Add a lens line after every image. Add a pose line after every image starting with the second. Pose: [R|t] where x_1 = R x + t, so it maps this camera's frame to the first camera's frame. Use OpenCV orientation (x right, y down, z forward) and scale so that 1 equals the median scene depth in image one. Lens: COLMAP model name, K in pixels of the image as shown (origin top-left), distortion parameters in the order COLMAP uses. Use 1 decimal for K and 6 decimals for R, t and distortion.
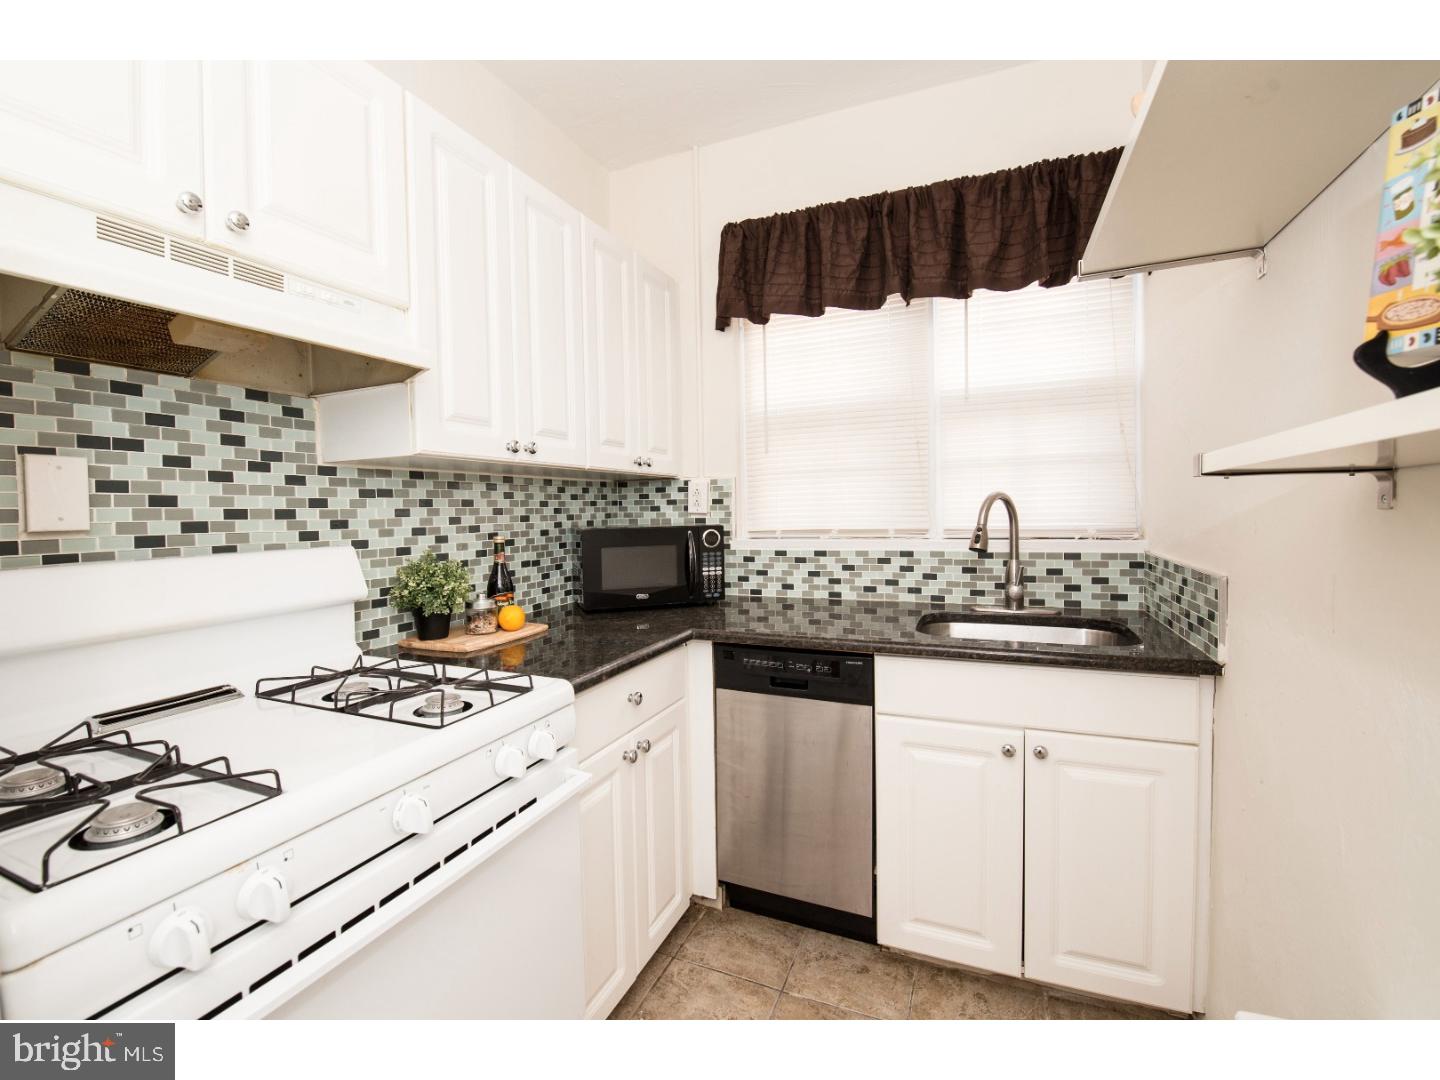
lens RADIAL K [[623.5, 0, 713.8], [0, 623.5, 529.3], [0, 0, 1]] dist [-0.001190, -0.012361]
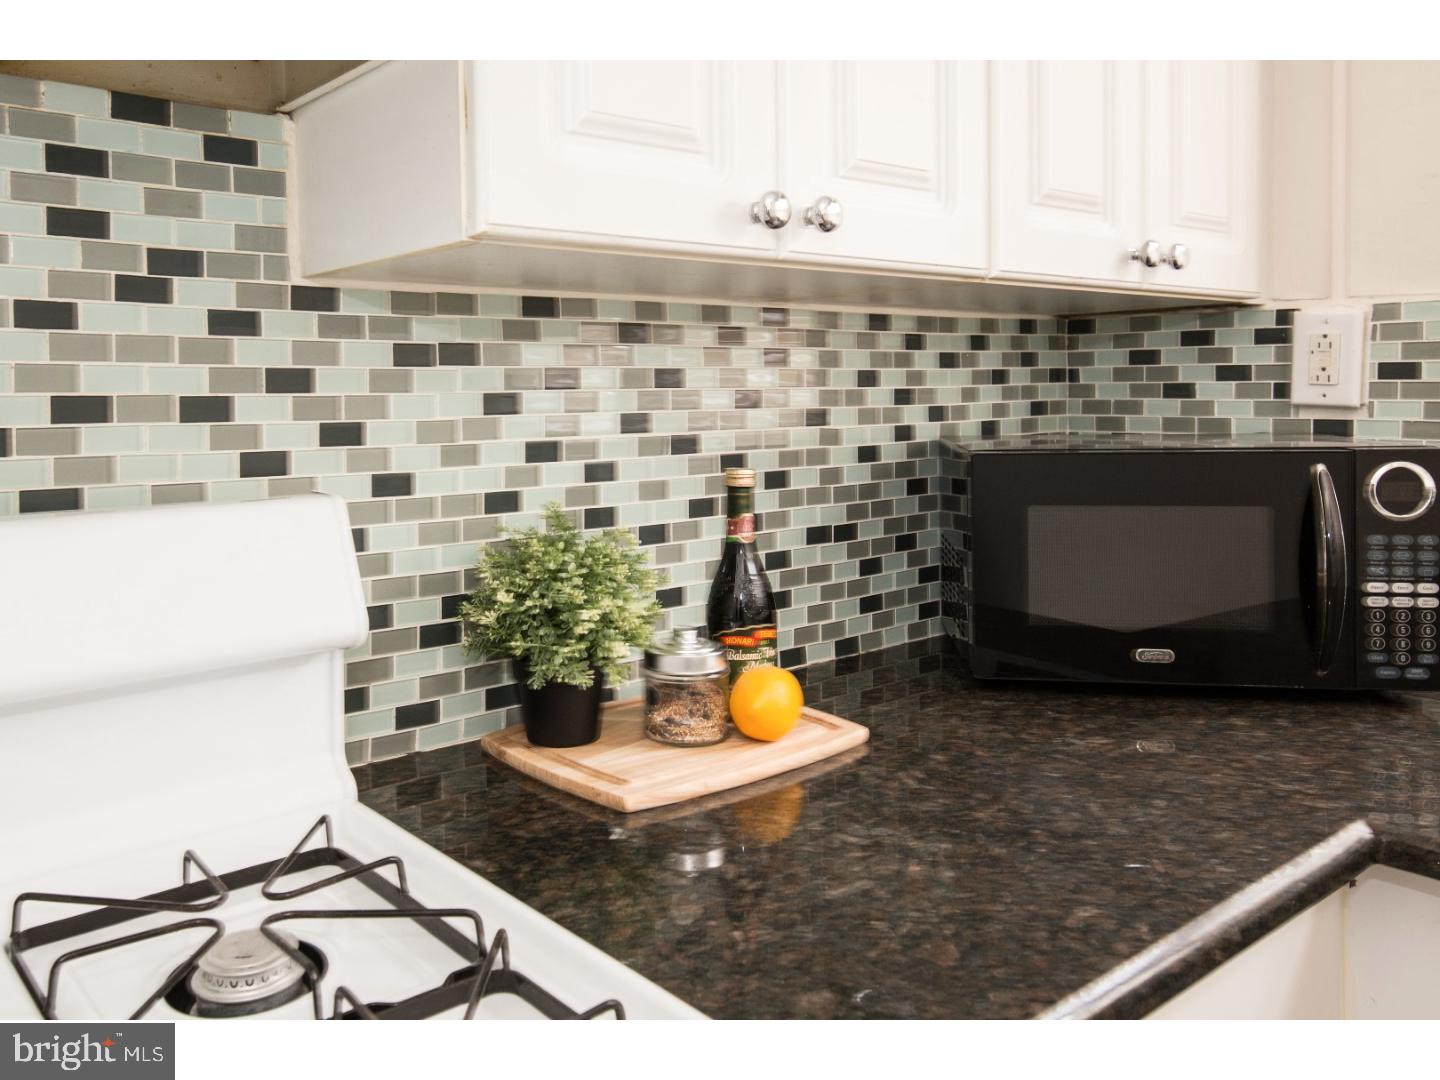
lens RADIAL K [[1157.5, 0, 605.9], [0, 1157.5, 404.9], [0, 0, 1]] dist [0.029631, -0.008557]
pose [[0.876086, 0.012344, -0.481997, -0.076338], [-0.018398, 0.999800, -0.007835, -0.017618], [0.481804, 0.015732, 0.876138, 0.325866]]
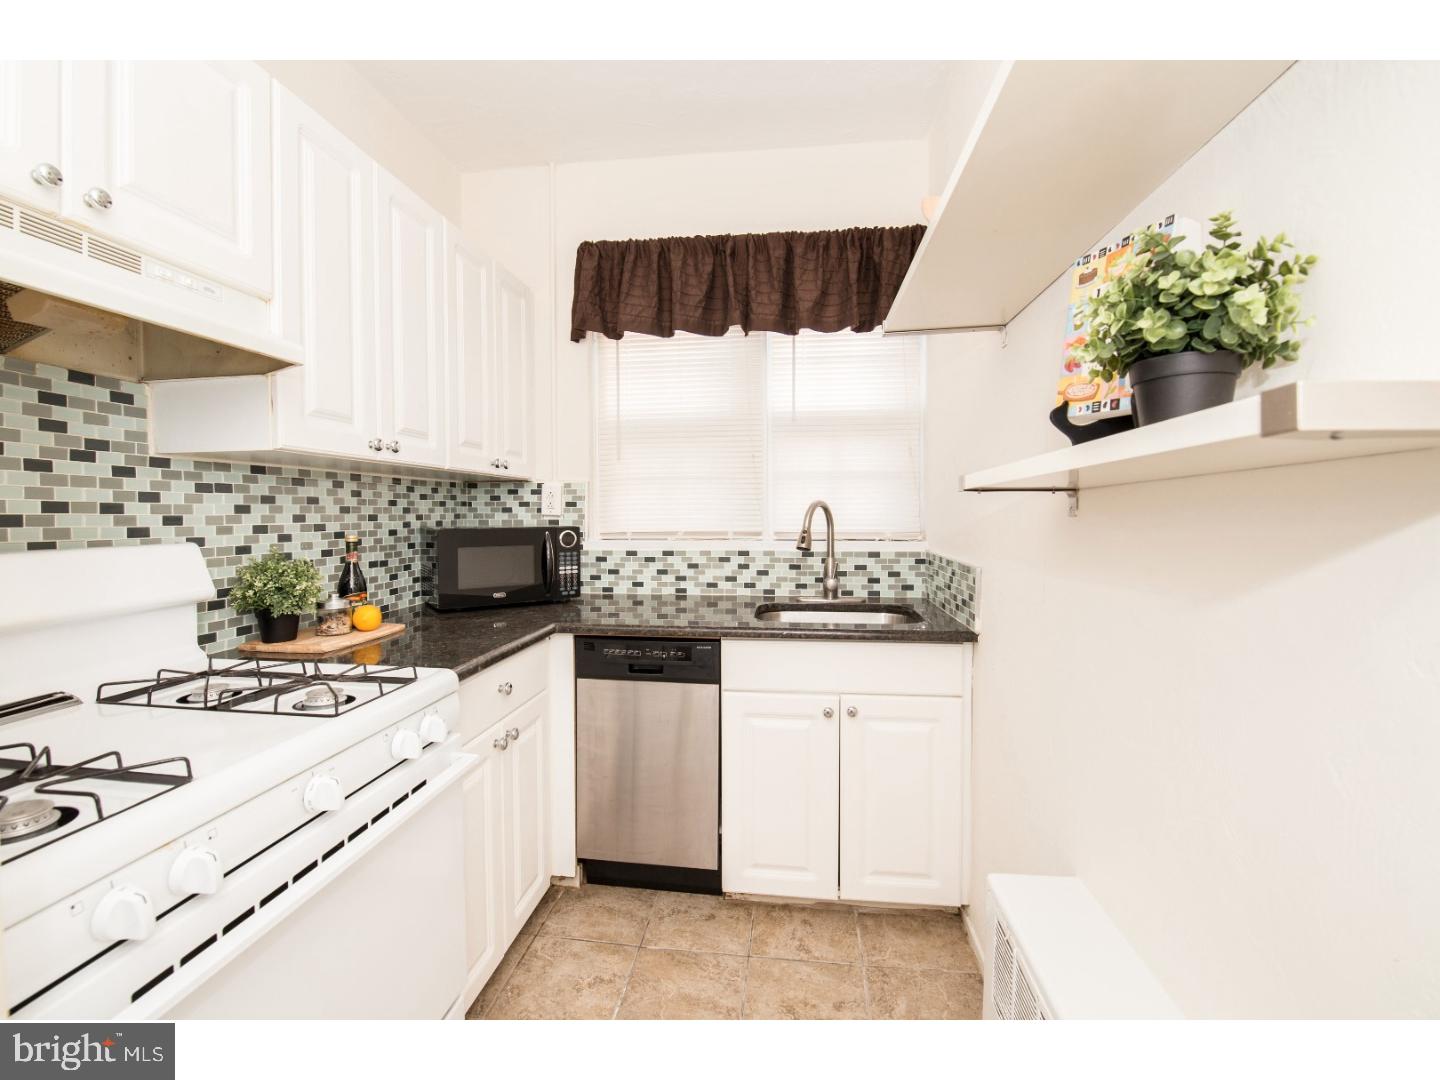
lens RADIAL K [[613.9, 0, 715.5], [0, 613.9, 531.4], [0, 0, 1]] dist [-0.001415, -0.011067]
pose [[0.961638, 0.007395, 0.274221, -0.053055], [-0.006197, 0.999967, -0.005234, 0.006080], [-0.274251, 0.003334, 0.961653, -0.072357]]
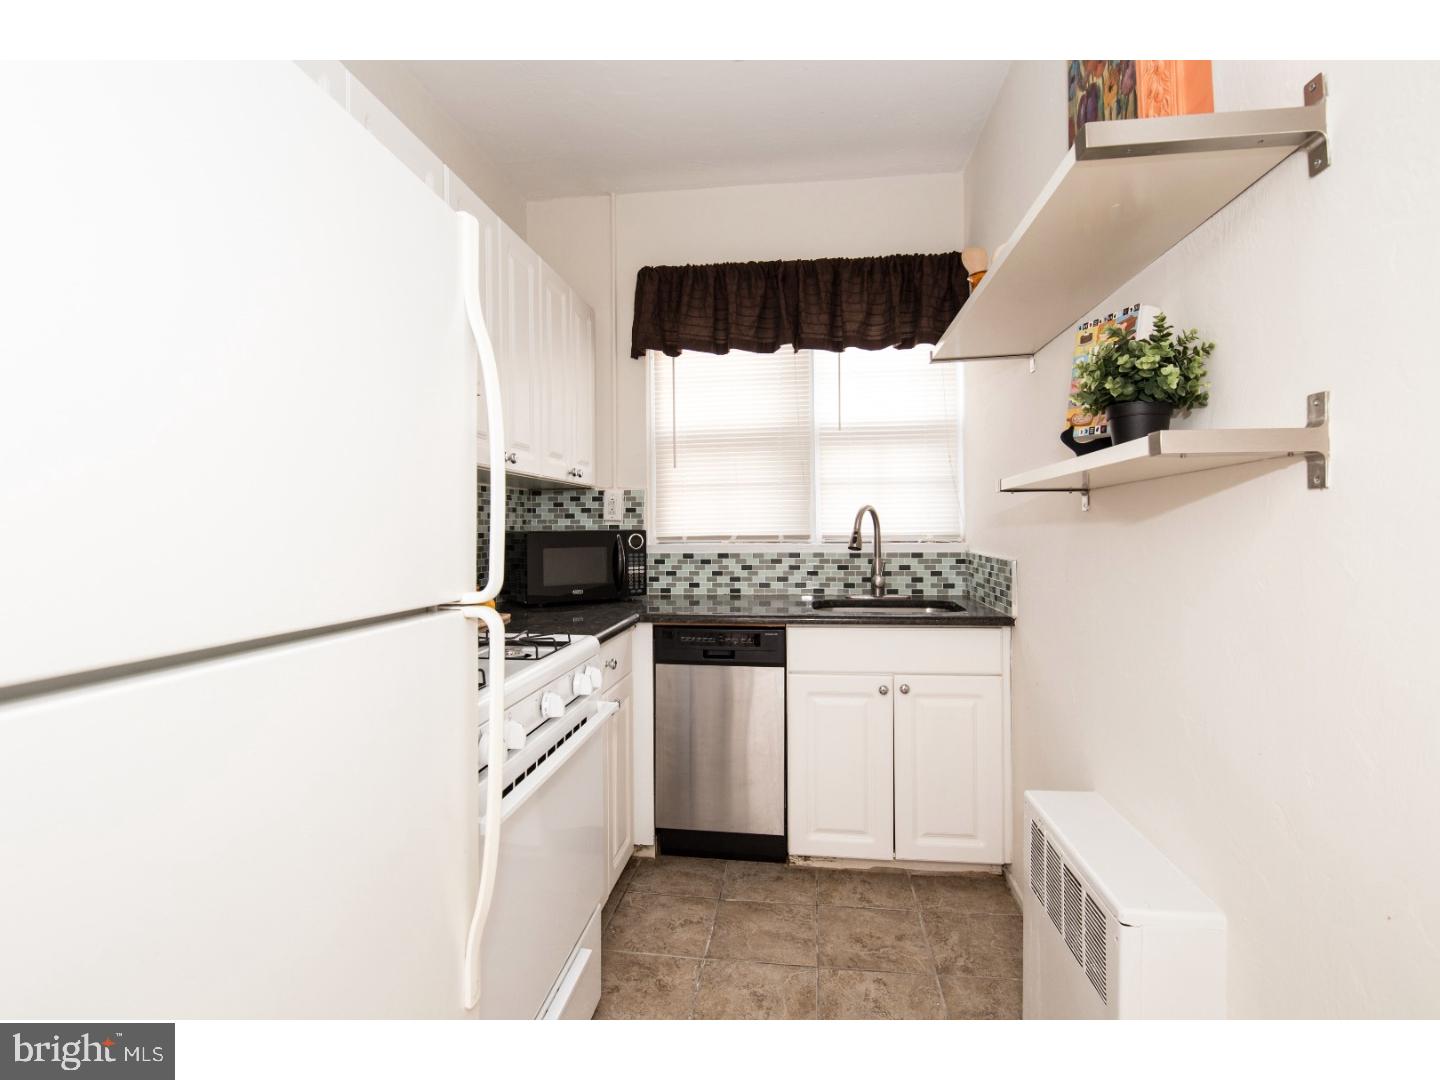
lens RADIAL K [[695.7, 0, 717.7], [0, 695.7, 531.0], [0, 0, 1]] dist [0.000203, -0.000576]
pose [[0.962099, 0.009314, 0.272542, -0.225917], [-0.001177, 0.999549, -0.030004, 0.036581], [-0.272699, 0.028546, 0.961676, -0.292913]]
